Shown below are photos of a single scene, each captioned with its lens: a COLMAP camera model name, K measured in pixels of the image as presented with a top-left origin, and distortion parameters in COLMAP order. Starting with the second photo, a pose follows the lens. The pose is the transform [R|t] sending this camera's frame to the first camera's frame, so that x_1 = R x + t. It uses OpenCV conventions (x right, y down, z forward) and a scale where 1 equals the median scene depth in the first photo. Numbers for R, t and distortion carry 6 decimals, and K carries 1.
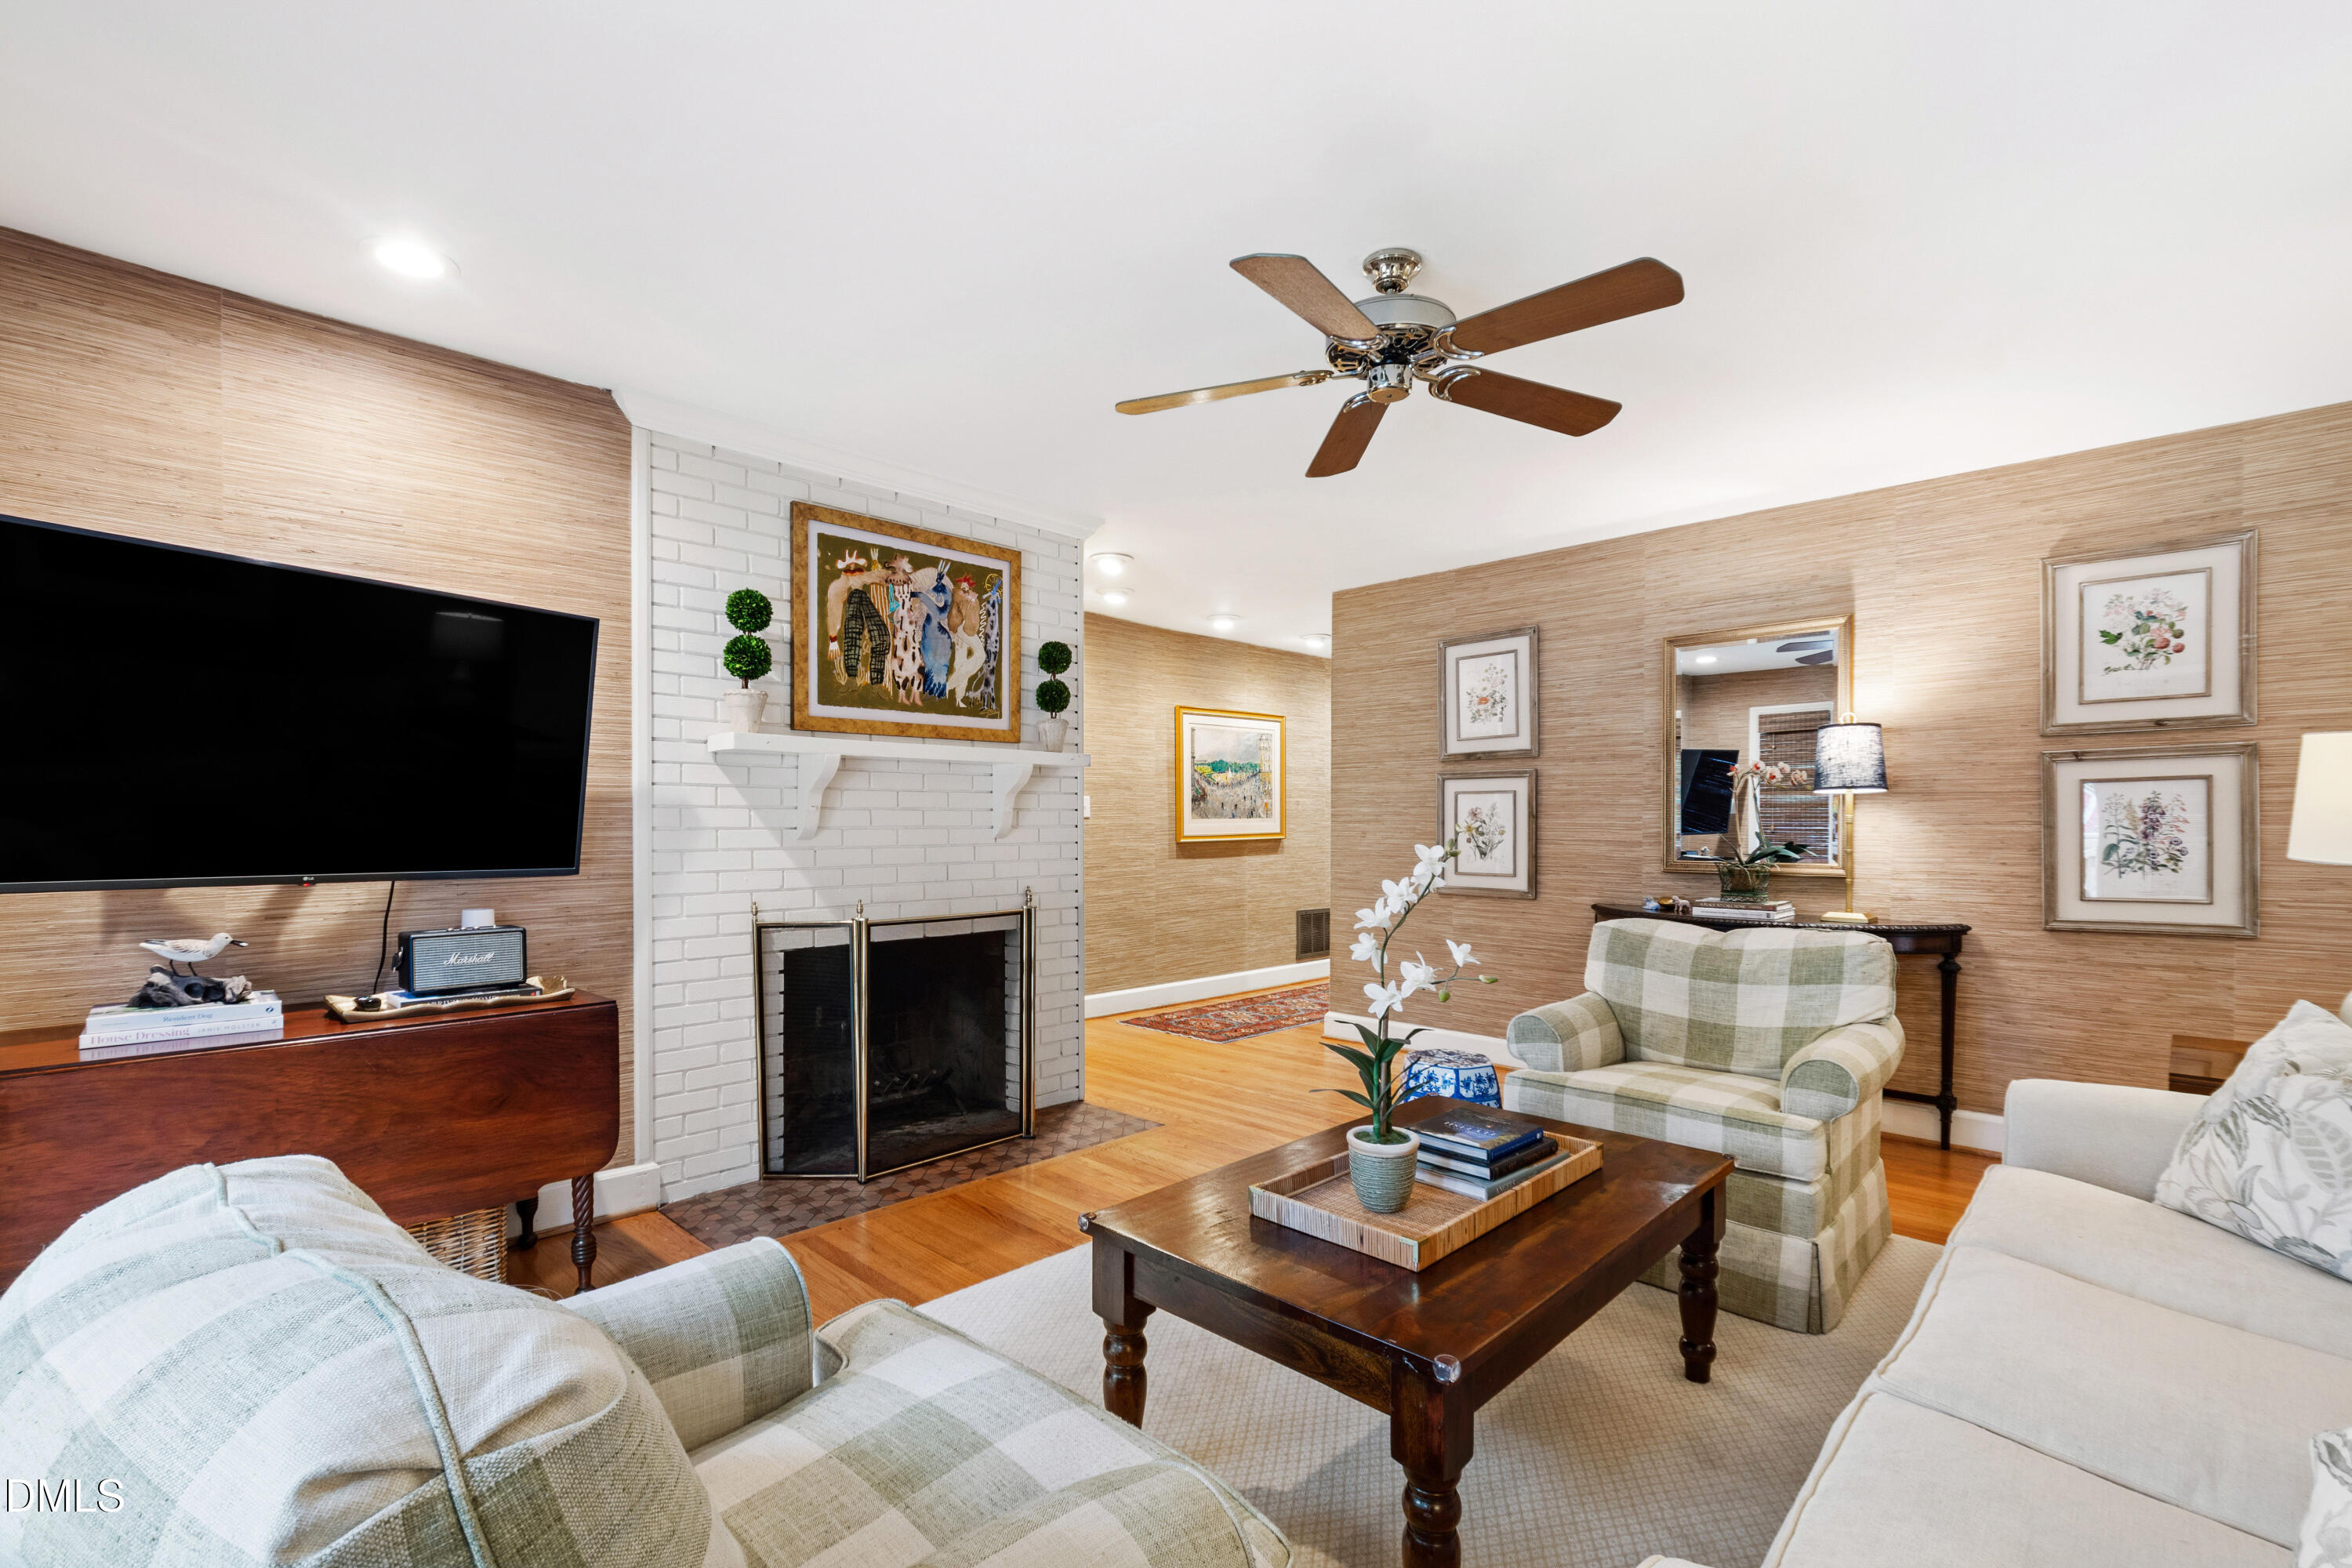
lens RADIAL K [[1040.3, 0, 1152.2], [0, 1040.3, 823.6], [0, 0, 1]] dist [-0.002337, -0.000382]
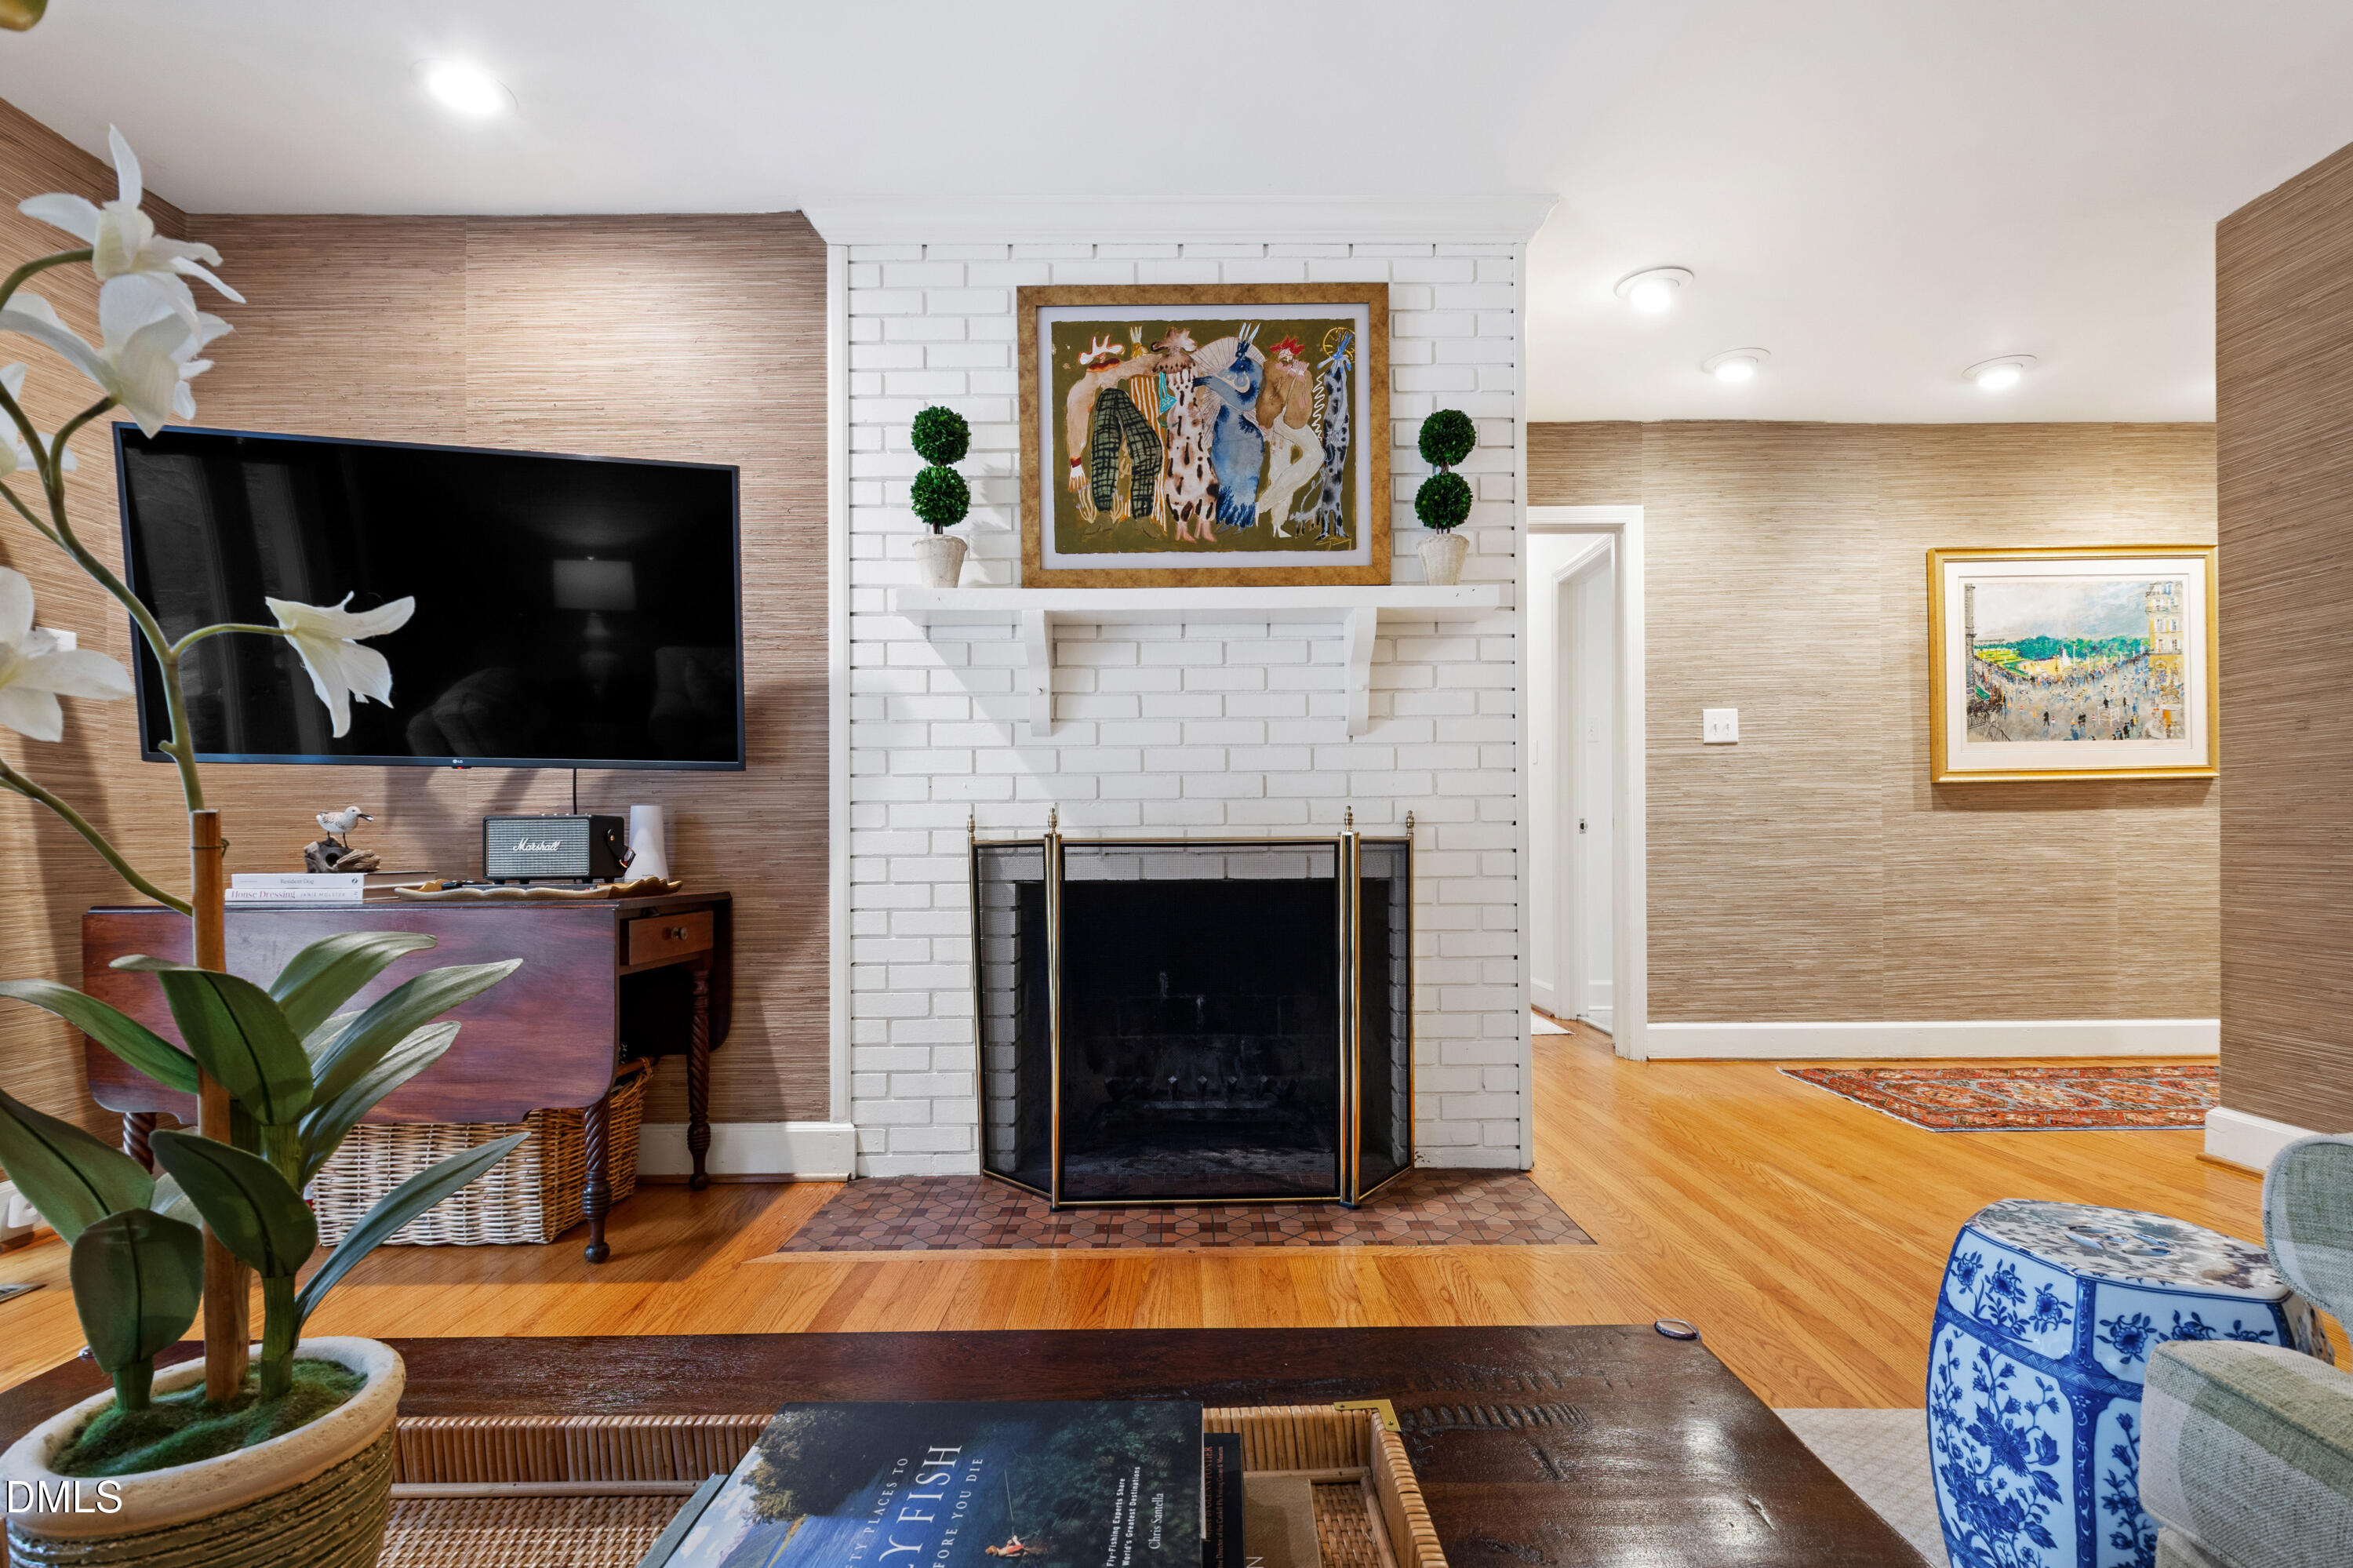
lens RADIAL K [[1099.0, 0, 1176.0], [0, 1099.0, 830.6], [0, 0, 1]] dist [-0.000910, -0.001193]
pose [[0.716347, -0.006707, -0.697712, 0.268222], [0.004794, 0.999978, -0.004690, 0.082042], [0.697728, 0.000015, 0.716363, 0.464905]]
